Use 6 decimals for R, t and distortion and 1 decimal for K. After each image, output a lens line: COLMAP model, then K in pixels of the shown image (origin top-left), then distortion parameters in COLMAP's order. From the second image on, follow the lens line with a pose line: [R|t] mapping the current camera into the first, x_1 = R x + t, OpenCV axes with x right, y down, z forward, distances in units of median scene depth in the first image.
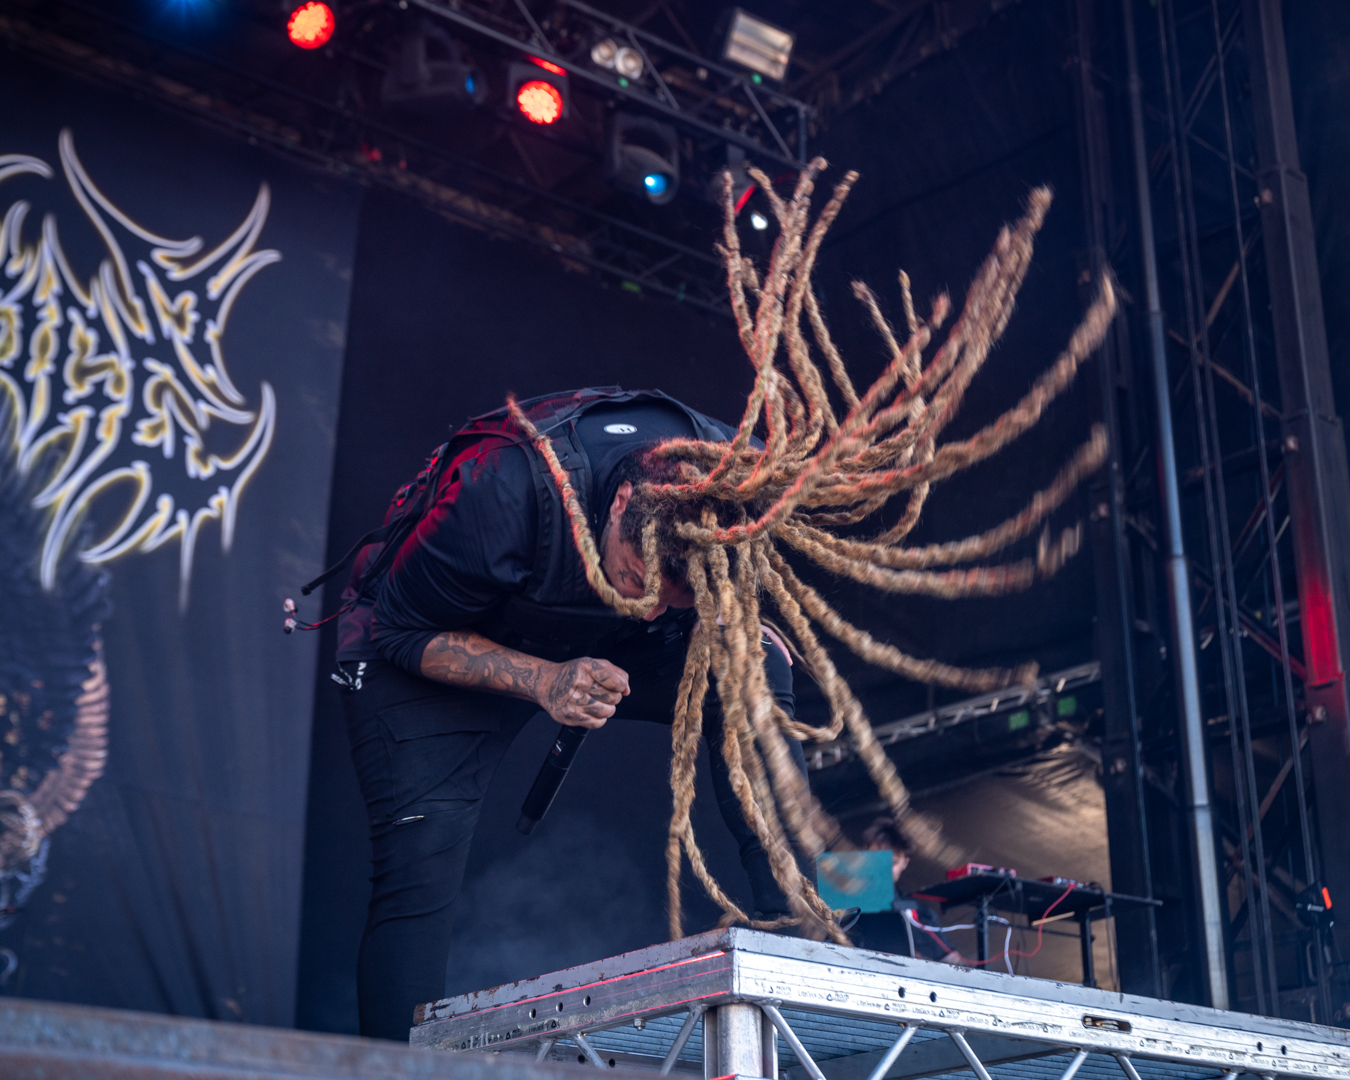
lens RADIAL K [[2515.4, 0, 675.0], [0, 2515.4, 540.0], [0, 0, 1]] dist [0.226192, -0.257459]
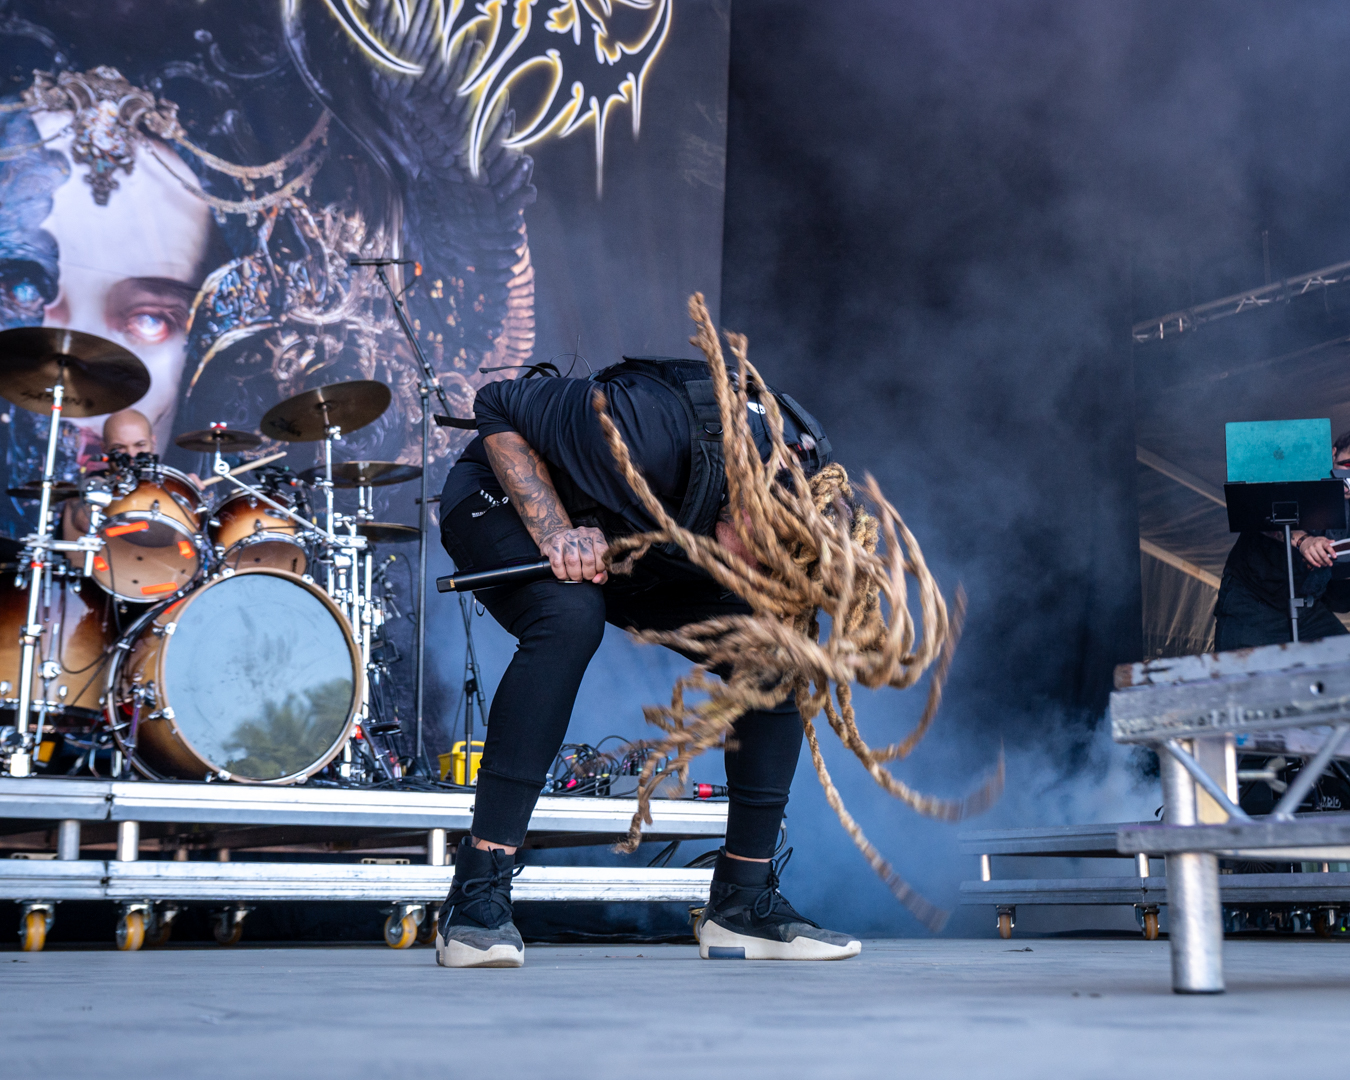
lens RADIAL K [[2199.6, 0, 675.0], [0, 2199.6, 540.0], [0, 0, 1]] dist [-0.011585, -0.017813]
pose [[0.990872, -0.005717, -0.134687, -0.046496], [0.029716, 0.983788, 0.176857, 0.009083], [0.131492, -0.179245, 0.974977, 0.115016]]
